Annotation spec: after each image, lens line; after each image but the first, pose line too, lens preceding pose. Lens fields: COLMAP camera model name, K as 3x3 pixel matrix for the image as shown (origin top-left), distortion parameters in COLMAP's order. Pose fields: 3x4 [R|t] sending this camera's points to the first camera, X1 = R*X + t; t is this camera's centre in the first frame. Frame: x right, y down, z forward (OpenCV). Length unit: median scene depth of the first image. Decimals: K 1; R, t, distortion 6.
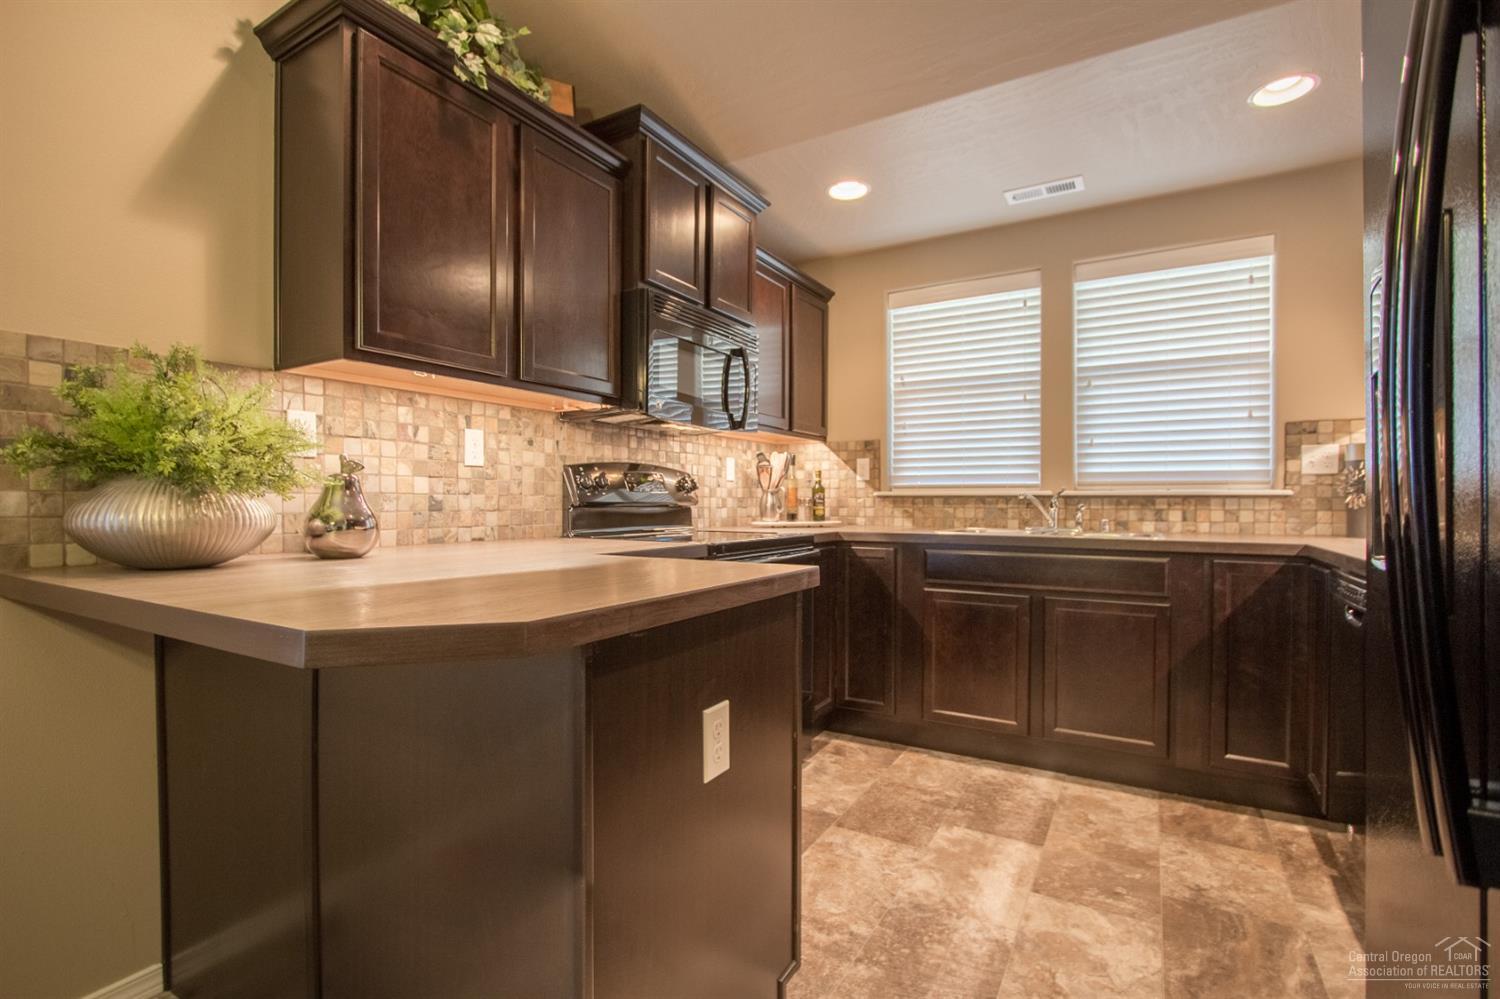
lens RADIAL K [[696.6, 0, 743.8], [0, 696.6, 506.7], [0, 0, 1]] dist [-0.009271, 0.000763]
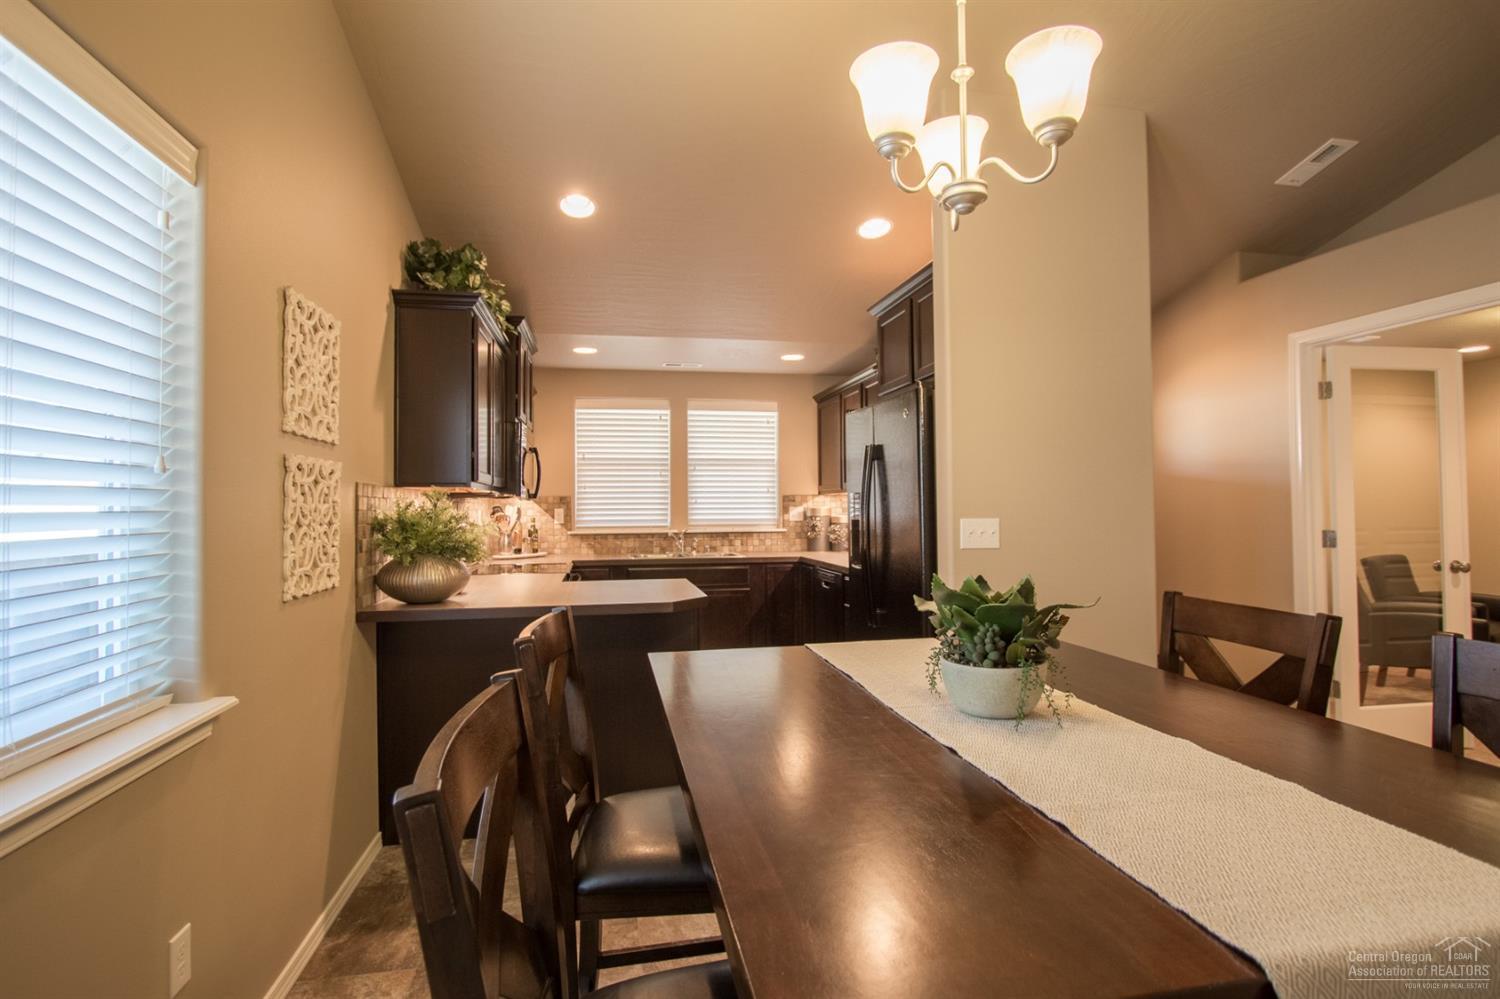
lens RADIAL K [[761.3, 0, 749.3], [0, 761.3, 498.4], [0, 0, 1]] dist [-0.000098, -0.000007]
pose [[0.746233, 0.001193, 0.665684, -0.686137], [0.012828, 0.999787, -0.016171, -0.069284], [-0.665561, 0.020607, 0.746059, -0.528952]]
